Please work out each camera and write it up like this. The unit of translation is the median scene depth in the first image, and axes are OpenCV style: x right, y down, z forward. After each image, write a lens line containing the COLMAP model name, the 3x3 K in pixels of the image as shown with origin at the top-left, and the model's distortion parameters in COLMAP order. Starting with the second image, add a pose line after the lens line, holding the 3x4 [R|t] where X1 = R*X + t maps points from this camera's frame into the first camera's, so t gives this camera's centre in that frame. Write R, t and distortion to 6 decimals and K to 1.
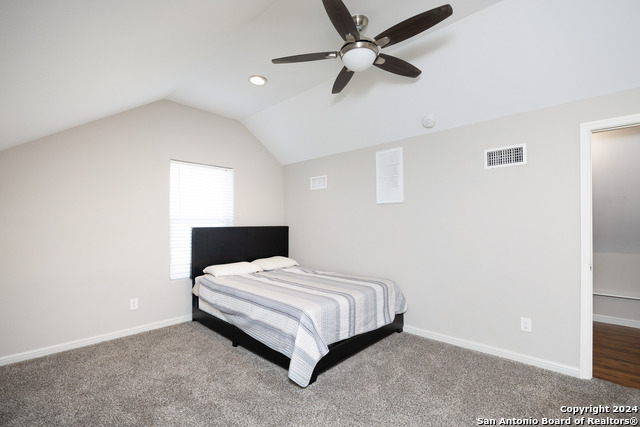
lens RADIAL K [[280.7, 0, 319.1], [0, 280.7, 223.2], [0, 0, 1]] dist [-0.012029, 0.002045]
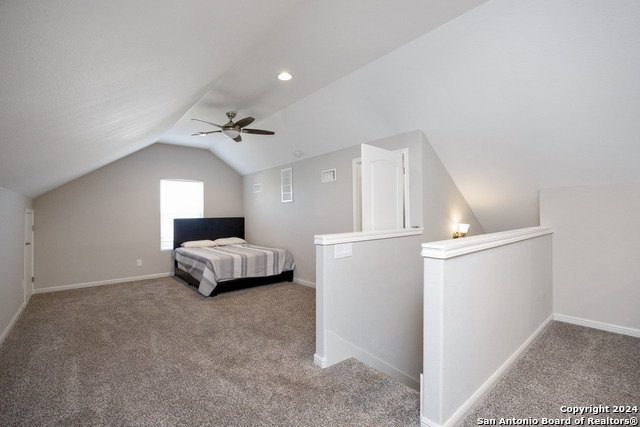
lens RADIAL K [[280.7, 0, 318.4], [0, 280.7, 212.1], [0, 0, 1]] dist [-0.012029, 0.002045]
pose [[0.993345, -0.013756, -0.114348, 0.643422], [0.012980, 0.999887, -0.007525, 0.000569], [0.114439, 0.005991, 0.993412, -0.599418]]
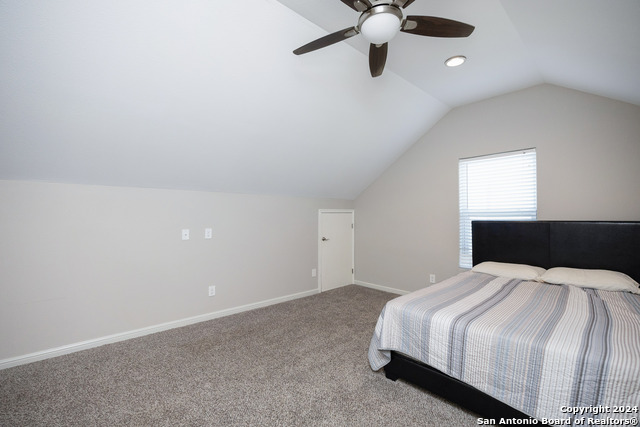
lens RADIAL K [[280.7, 0, 321.6], [0, 280.7, 215.8], [0, 0, 1]] dist [-0.012029, 0.002045]
pose [[-0.070180, -0.005723, -0.997518, 0.671268], [0.003678, 0.999975, -0.005996, 0.000519], [0.997528, -0.004089, -0.070157, 0.568314]]
